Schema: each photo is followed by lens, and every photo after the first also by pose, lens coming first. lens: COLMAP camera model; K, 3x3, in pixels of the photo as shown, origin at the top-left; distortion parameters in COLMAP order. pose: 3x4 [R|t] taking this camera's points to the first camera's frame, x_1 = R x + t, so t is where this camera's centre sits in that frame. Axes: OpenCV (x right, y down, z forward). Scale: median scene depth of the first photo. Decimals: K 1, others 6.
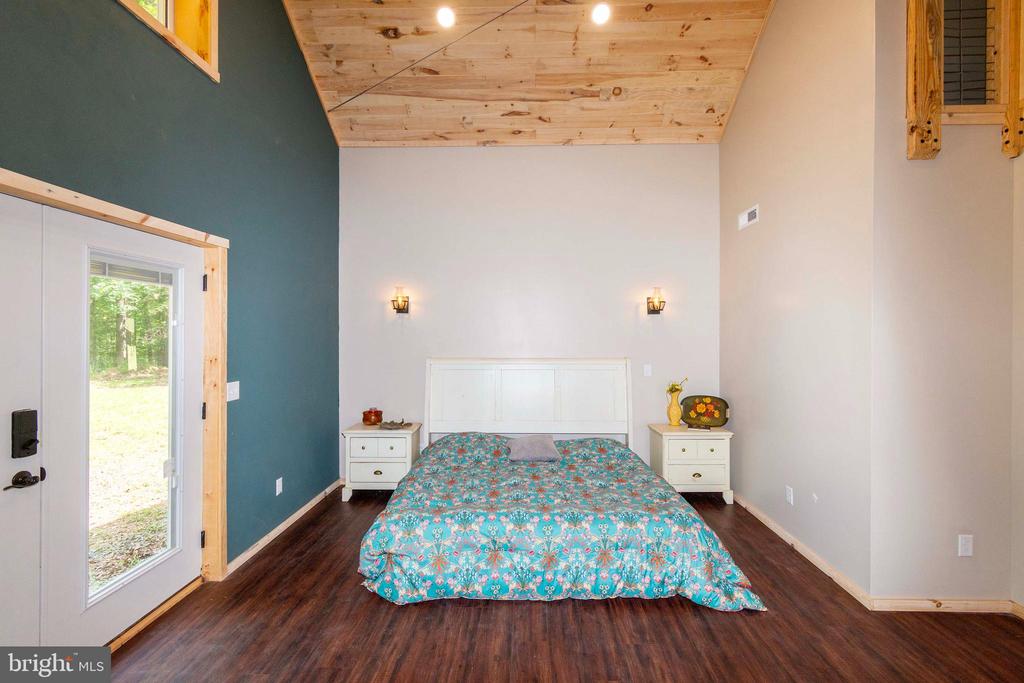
lens RADIAL K [[452.6, 0, 511.9], [0, 452.6, 337.5], [0, 0, 1]] dist [0.006486, -0.002331]
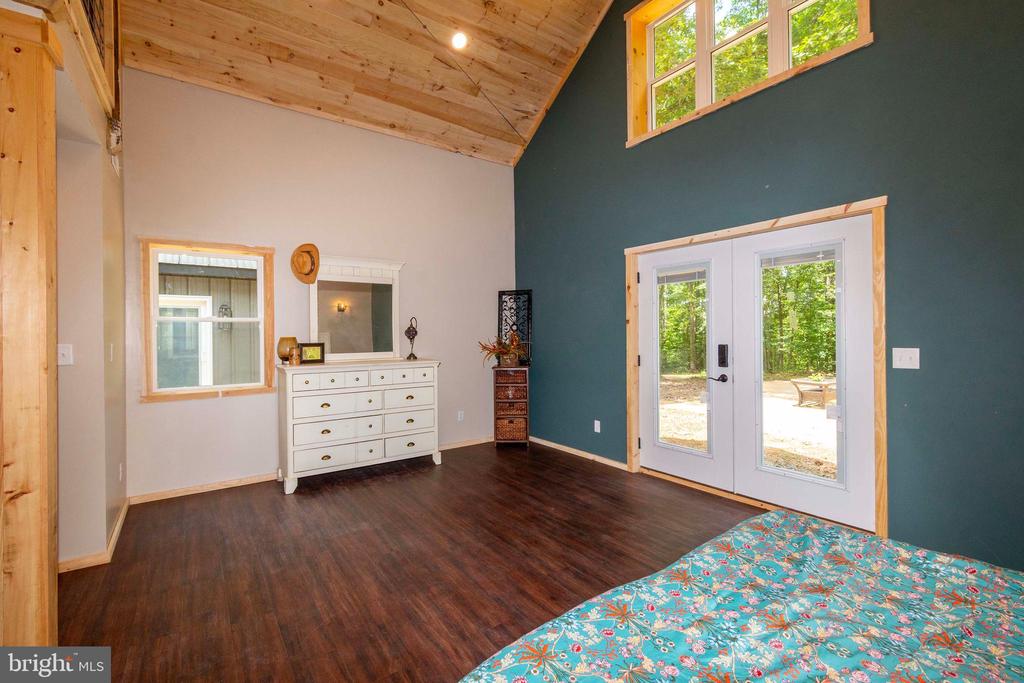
lens RADIAL K [[452.6, 0, 513.6], [0, 452.6, 338.5], [0, 0, 1]] dist [0.006486, -0.002331]
pose [[-0.797547, 0.011017, -0.603157, 0.458329], [0.004680, 0.999916, 0.012075, 0.053925], [0.603239, 0.006807, -0.797531, 1.044765]]
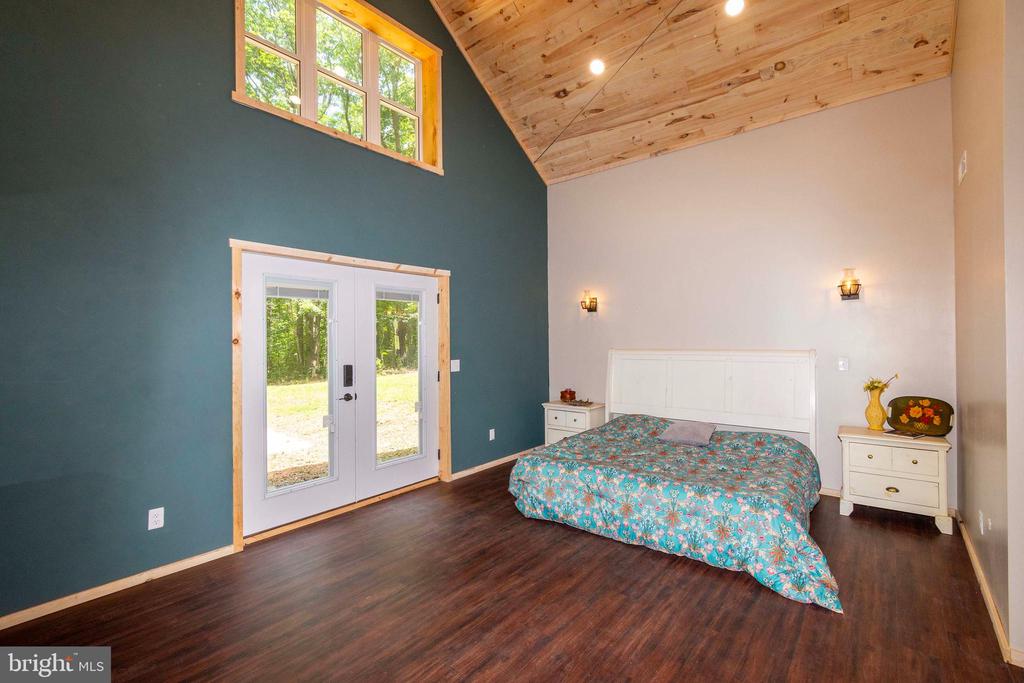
lens RADIAL K [[452.6, 0, 513.1], [0, 452.6, 338.4], [0, 0, 1]] dist [0.006486, -0.002331]
pose [[0.788168, -0.009976, -0.615379, 0.434060], [0.008633, 0.999949, -0.005153, 0.027674], [0.615400, -0.001251, 0.788214, -0.101960]]
